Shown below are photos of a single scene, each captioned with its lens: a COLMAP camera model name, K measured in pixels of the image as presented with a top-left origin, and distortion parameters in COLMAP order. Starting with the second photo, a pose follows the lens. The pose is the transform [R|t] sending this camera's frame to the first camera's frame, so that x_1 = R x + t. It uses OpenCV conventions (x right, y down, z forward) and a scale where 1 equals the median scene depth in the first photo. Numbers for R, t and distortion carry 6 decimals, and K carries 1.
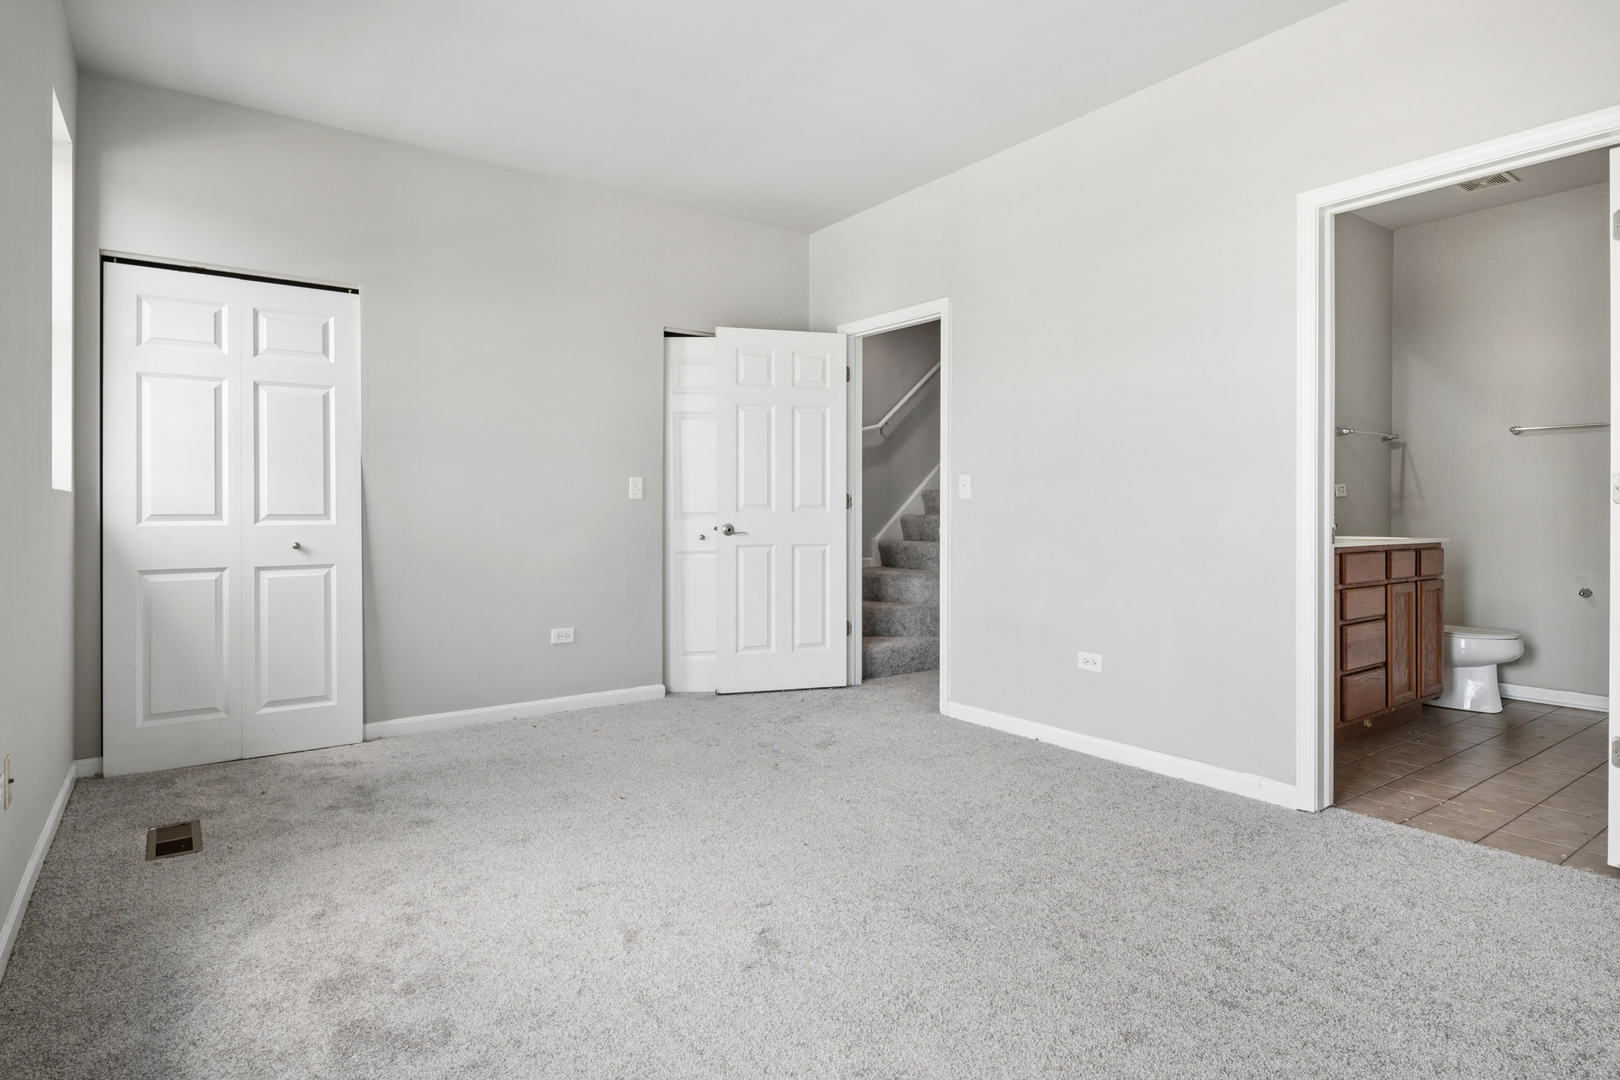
lens RADIAL K [[868.0, 0, 812.7], [0, 868.0, 529.3], [0, 0, 1]] dist [-0.000212, -0.000842]
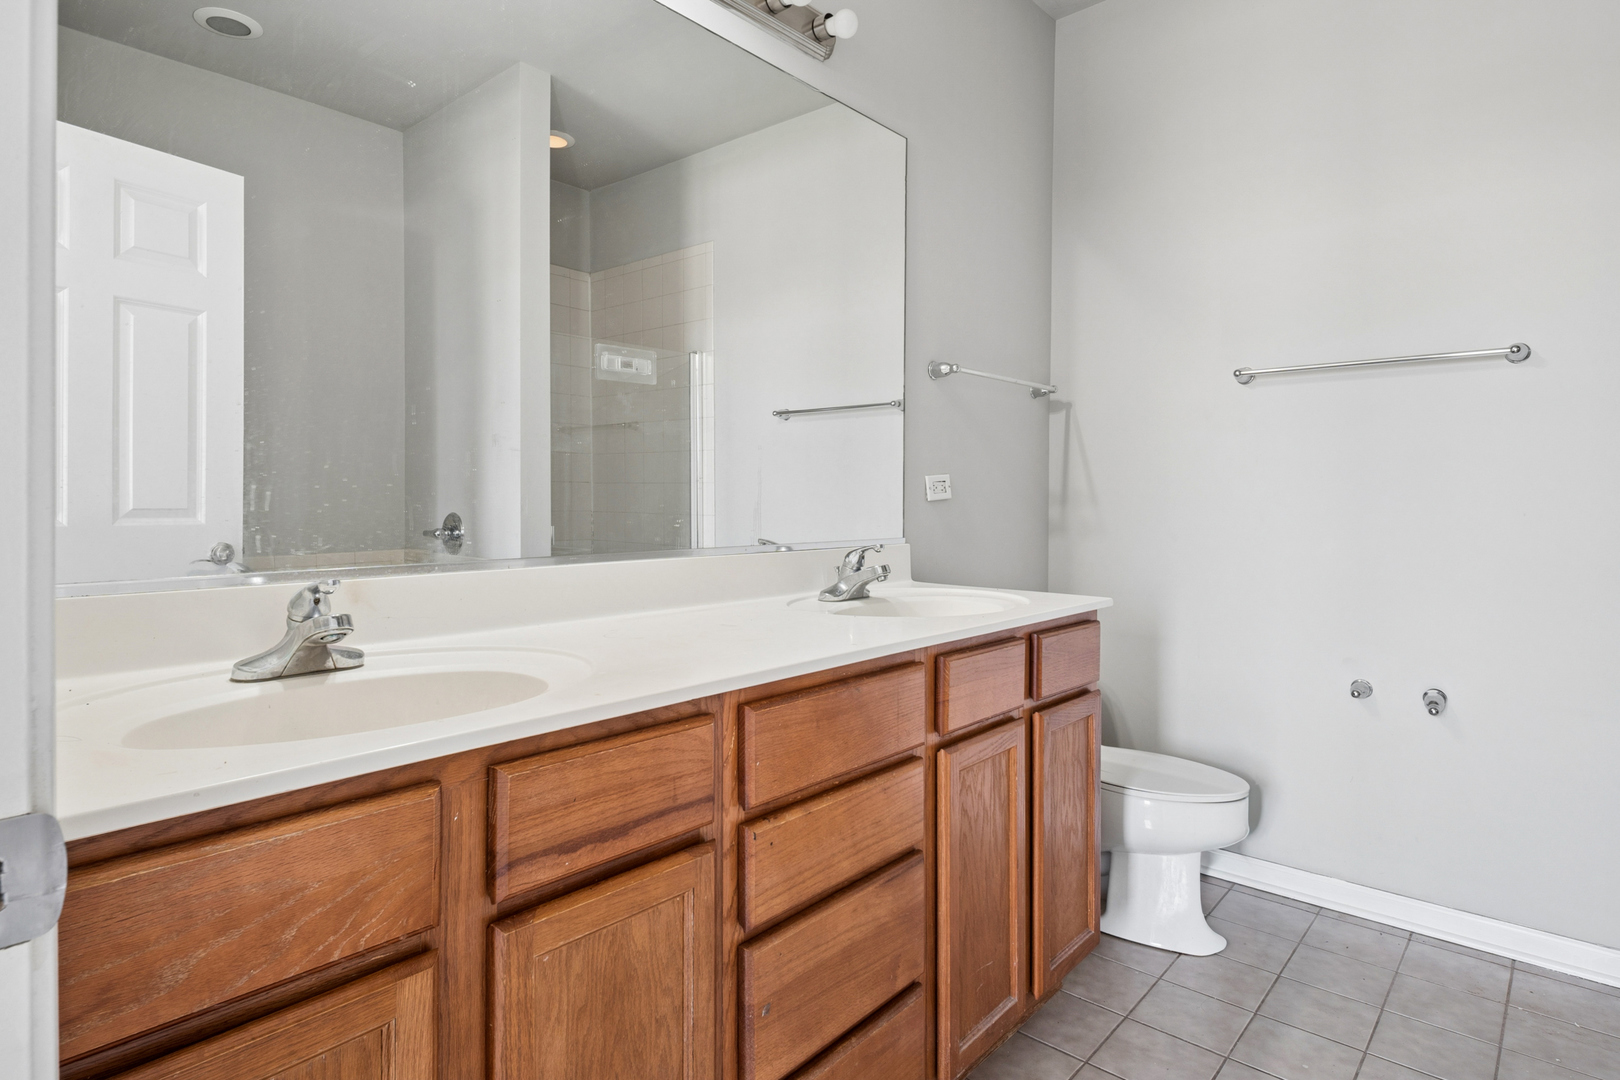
lens RADIAL K [[868.0, 0, 807.0], [0, 868.0, 530.8], [0, 0, 1]] dist [-0.000212, -0.000842]
pose [[0.977289, -0.002524, 0.211894, 0.429246], [-0.000899, 0.999871, 0.016057, -0.027916], [-0.211907, -0.015883, 0.977161, 0.528469]]
